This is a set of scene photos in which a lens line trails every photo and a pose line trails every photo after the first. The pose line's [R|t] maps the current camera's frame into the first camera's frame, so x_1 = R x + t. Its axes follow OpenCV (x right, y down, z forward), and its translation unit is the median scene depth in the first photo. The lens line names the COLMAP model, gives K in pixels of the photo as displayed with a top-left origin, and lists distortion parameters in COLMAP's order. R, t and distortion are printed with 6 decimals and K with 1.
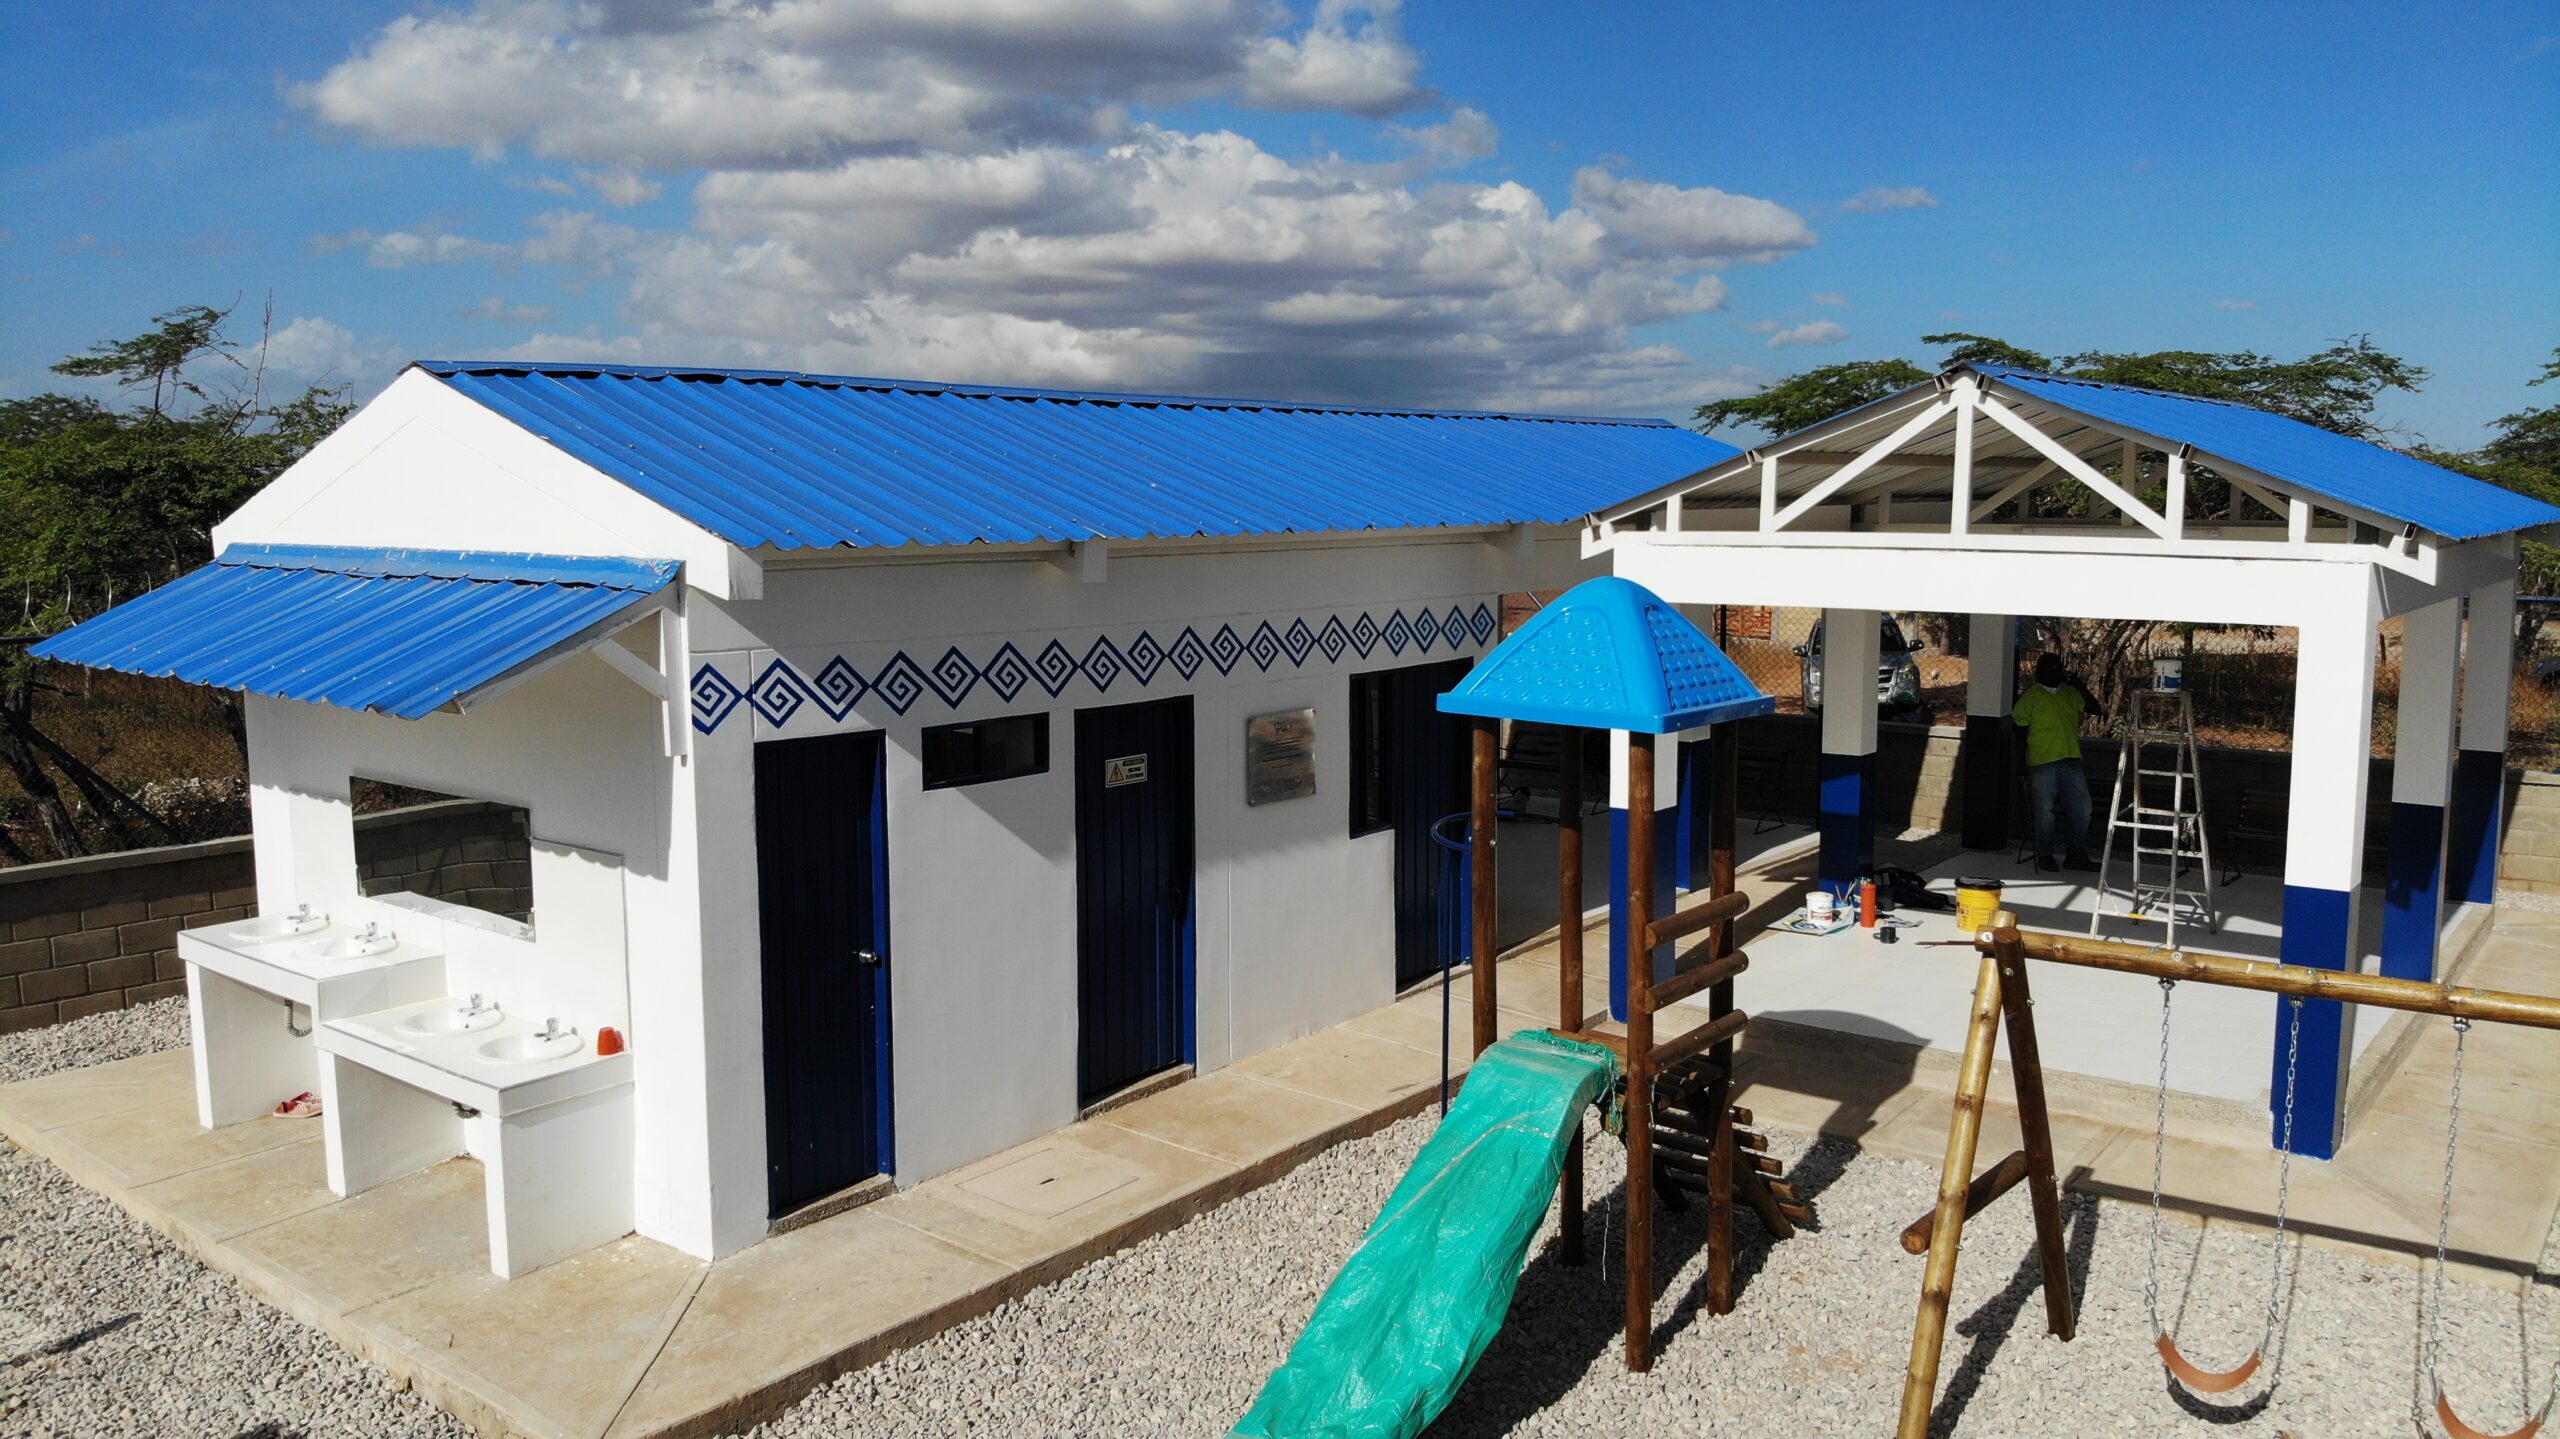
lens RADIAL K [[1891.5, 0, 1275.9], [0, 1891.5, 717.5], [0, 0, 1]] dist [0.051018, -0.164026]
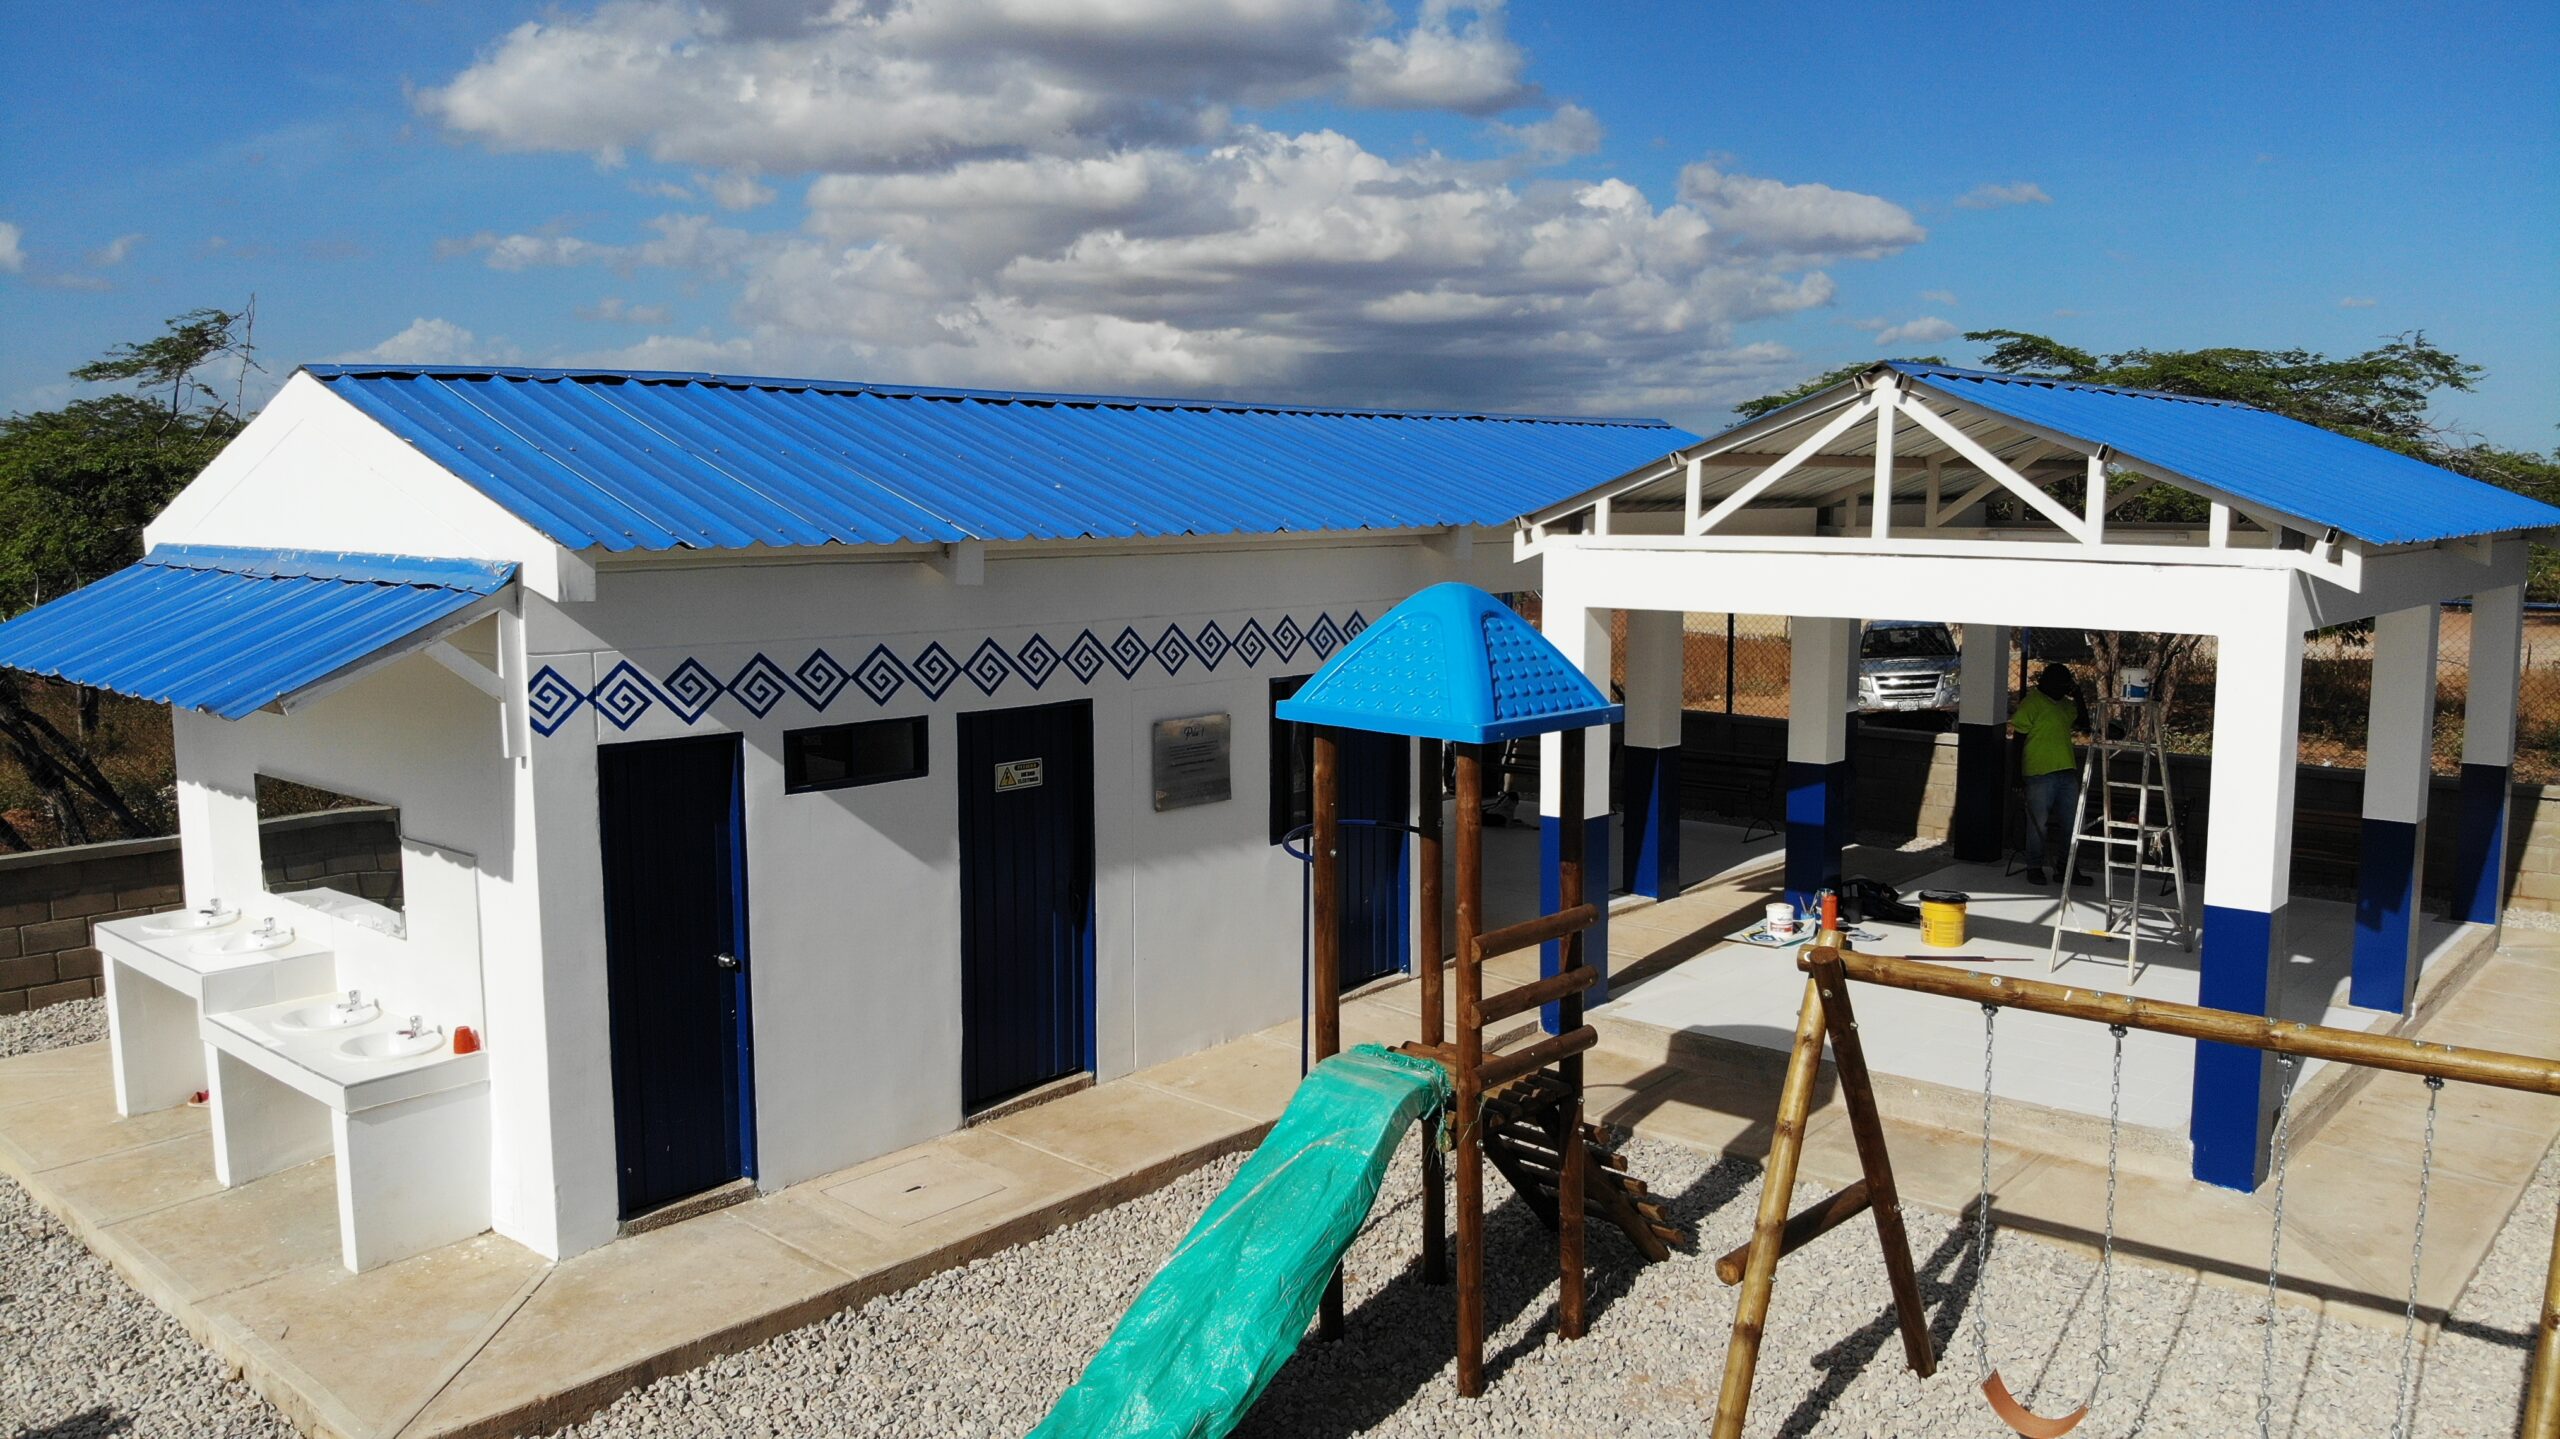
lens RADIAL K [[1891.5, 0, 1279.0], [0, 1891.5, 717.0], [0, 0, 1]] dist [0.051018, -0.164026]
pose [[0.998705, 0.007010, -0.050395, 0.112415], [-0.007007, 0.999975, 0.000240, -0.003430], [0.050396, 0.000114, 0.998729, 0.017005]]
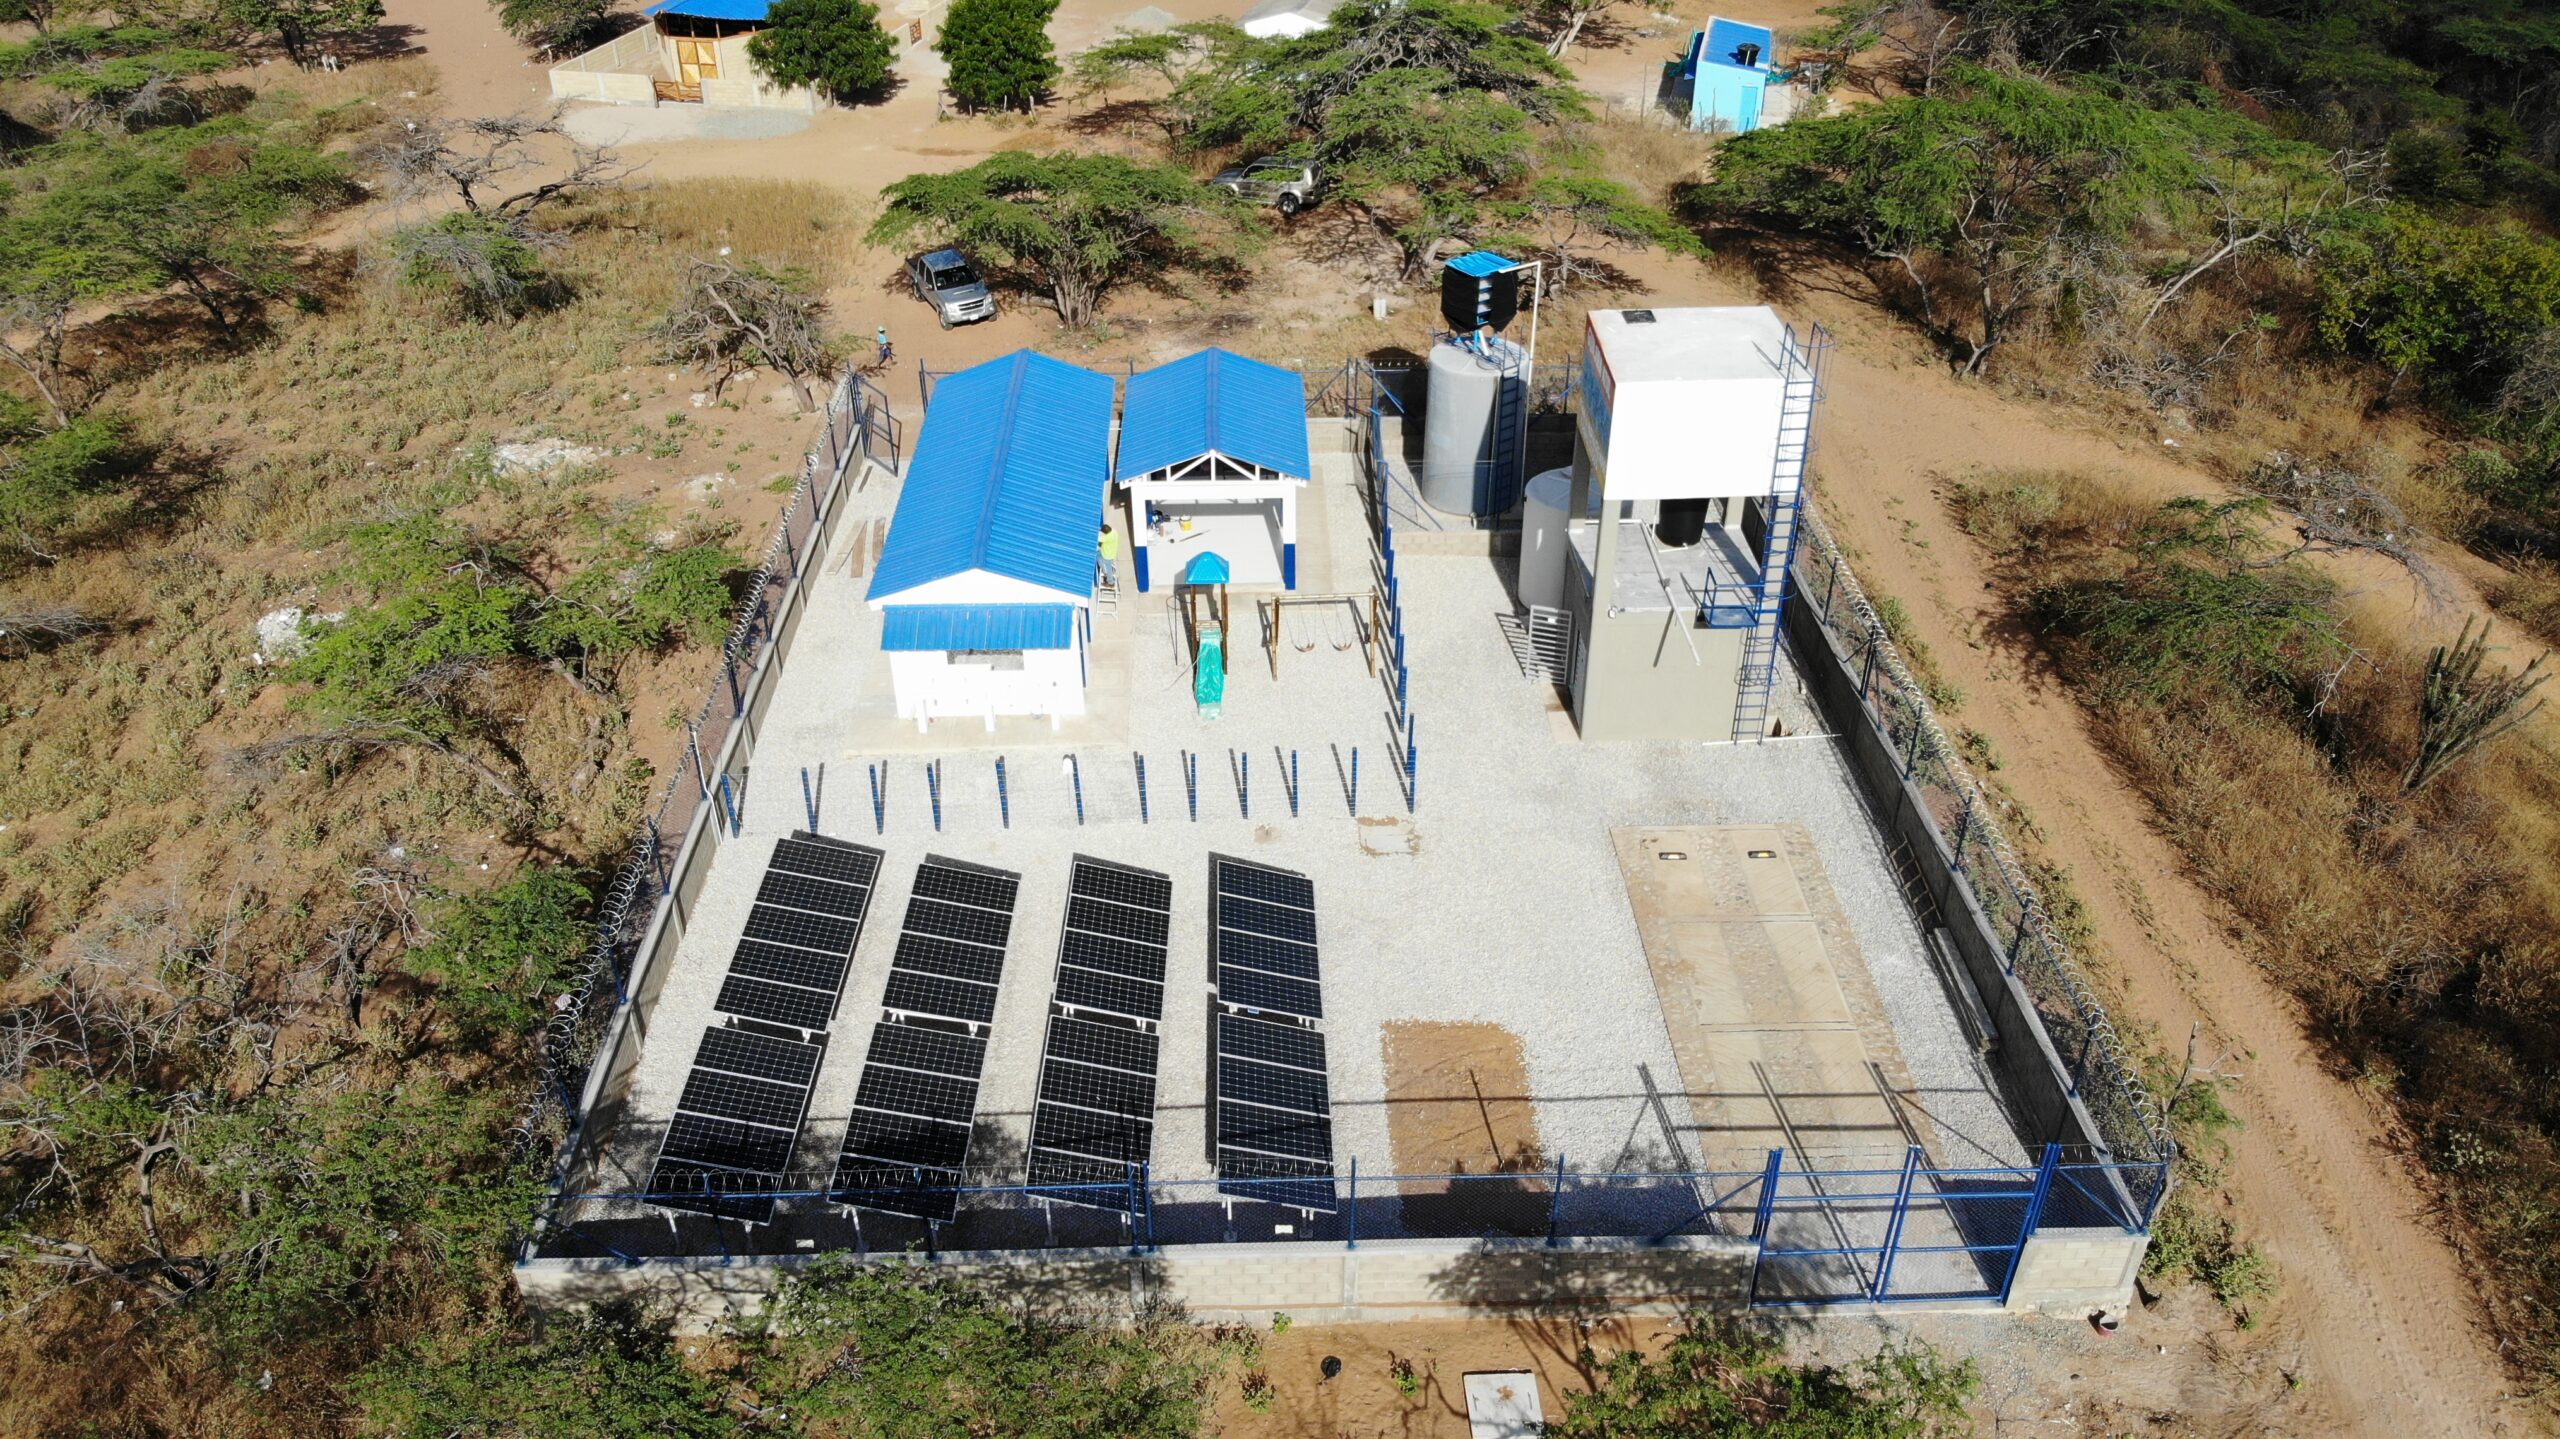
lens RADIAL K [[1891.5, 0, 1314.2], [0, 1891.5, 695.4], [0, 0, 1]] dist [0.051018, -0.164026]
pose [[0.751532, -0.345833, 0.561782, -2.423532], [0.069710, 0.888440, 0.453668, -1.859961], [-0.656003, -0.301784, 0.691799, -2.725372]]
